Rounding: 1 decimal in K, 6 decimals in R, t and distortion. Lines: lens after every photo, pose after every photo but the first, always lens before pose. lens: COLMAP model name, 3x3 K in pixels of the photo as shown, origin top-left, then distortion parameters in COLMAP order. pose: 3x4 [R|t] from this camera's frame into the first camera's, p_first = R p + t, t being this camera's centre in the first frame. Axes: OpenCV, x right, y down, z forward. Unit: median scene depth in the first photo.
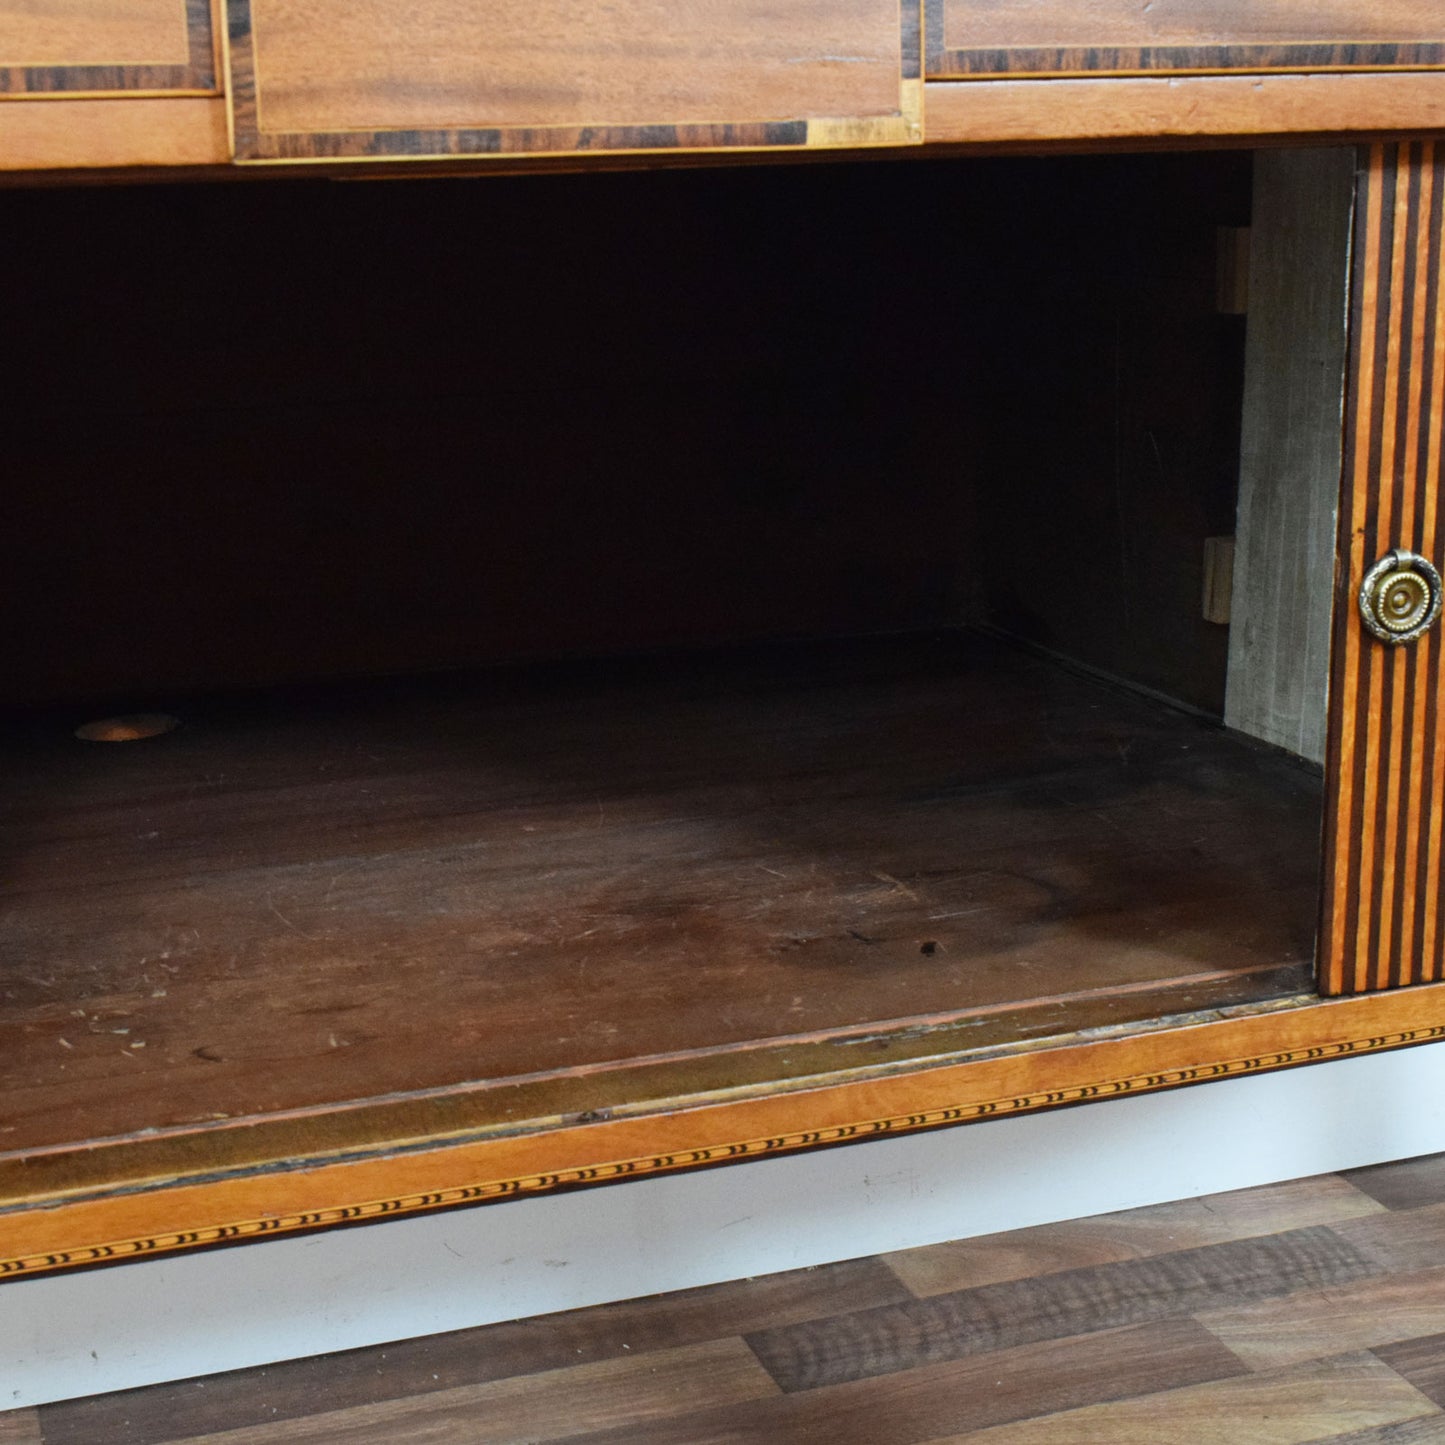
lens RADIAL K [[2292.1, 0, 616.4], [0, 2292.1, 727.4], [0, 0, 1]] dist [-0.018511, 0.000000]
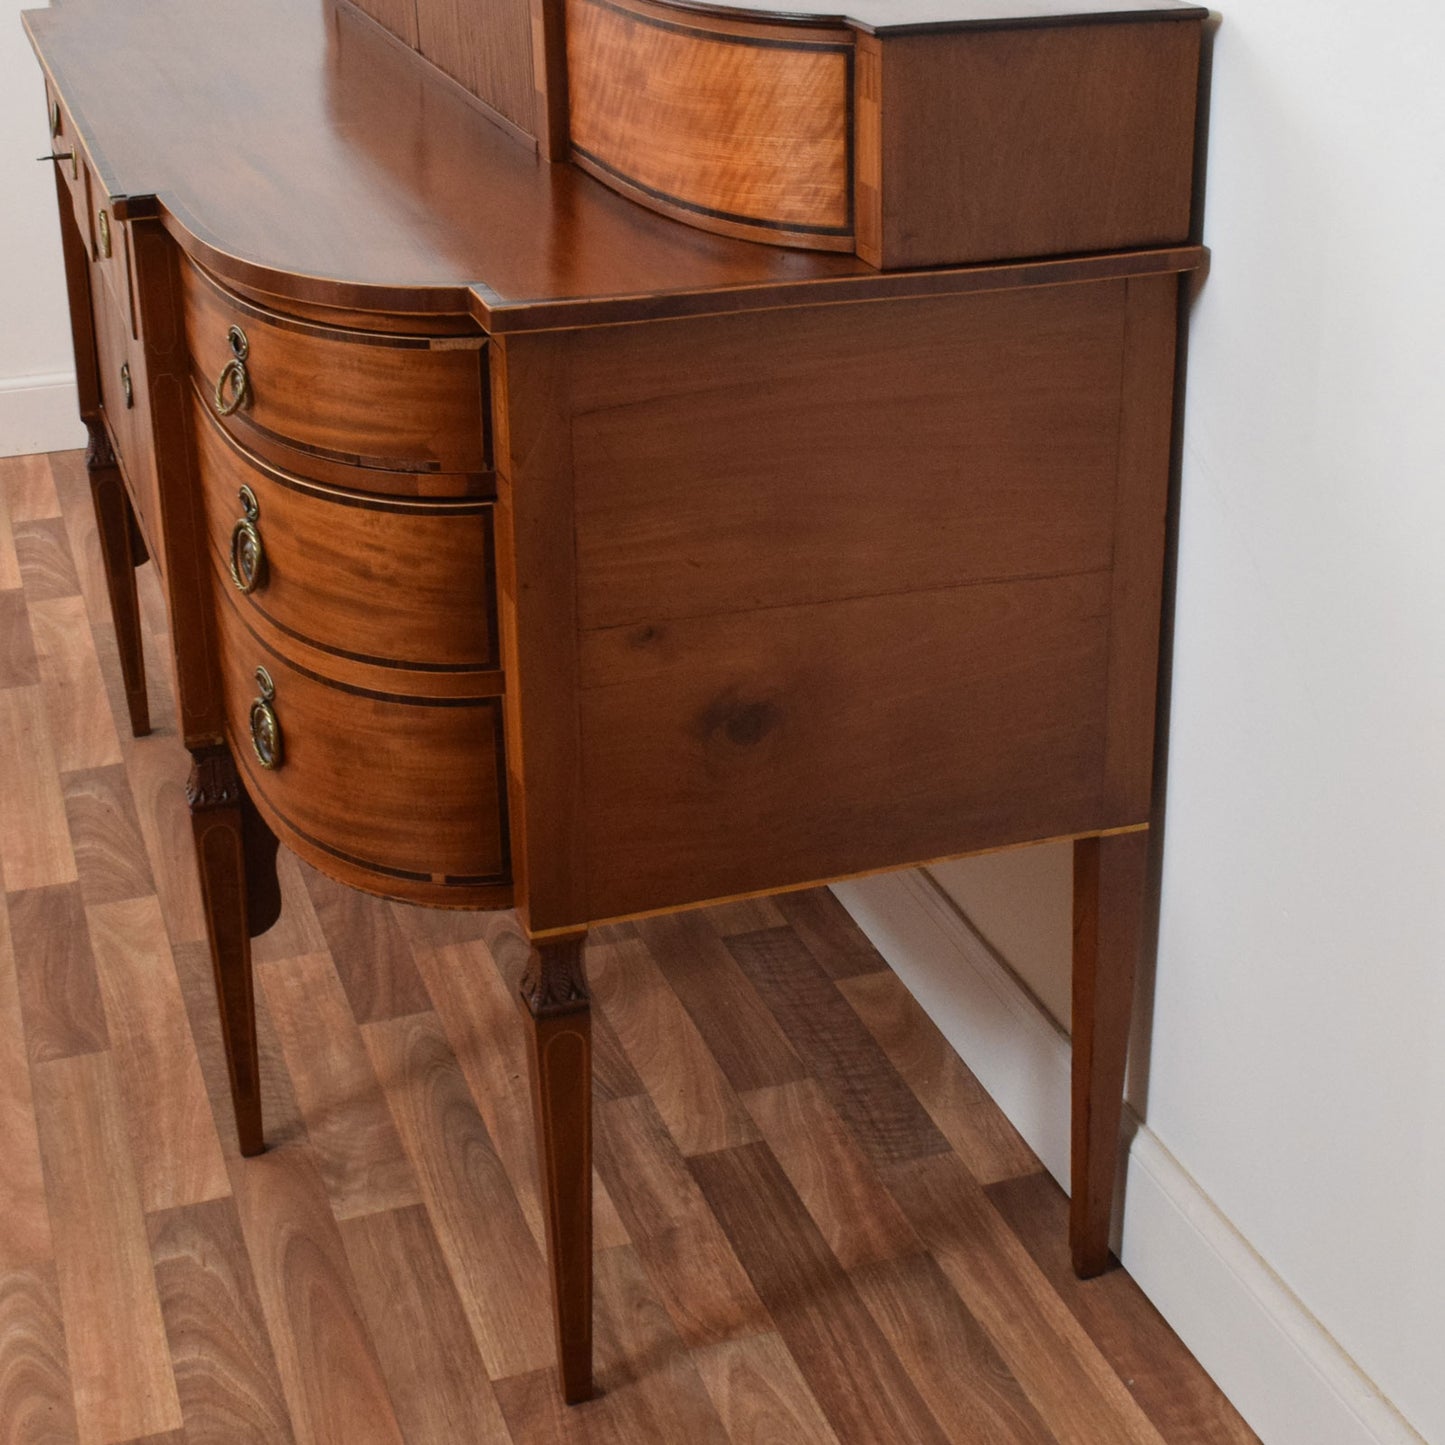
lens RADIAL K [[2401.4, 0, 799.8], [0, 2401.4, 529.2], [0, 0, 1]] dist [-0.027487, 0.000000]
pose [[0.046985, 0.374864, -0.925888, 1.625685], [-0.240037, 0.903989, 0.353817, -0.637449], [0.969626, 0.205623, 0.132455, 0.750917]]
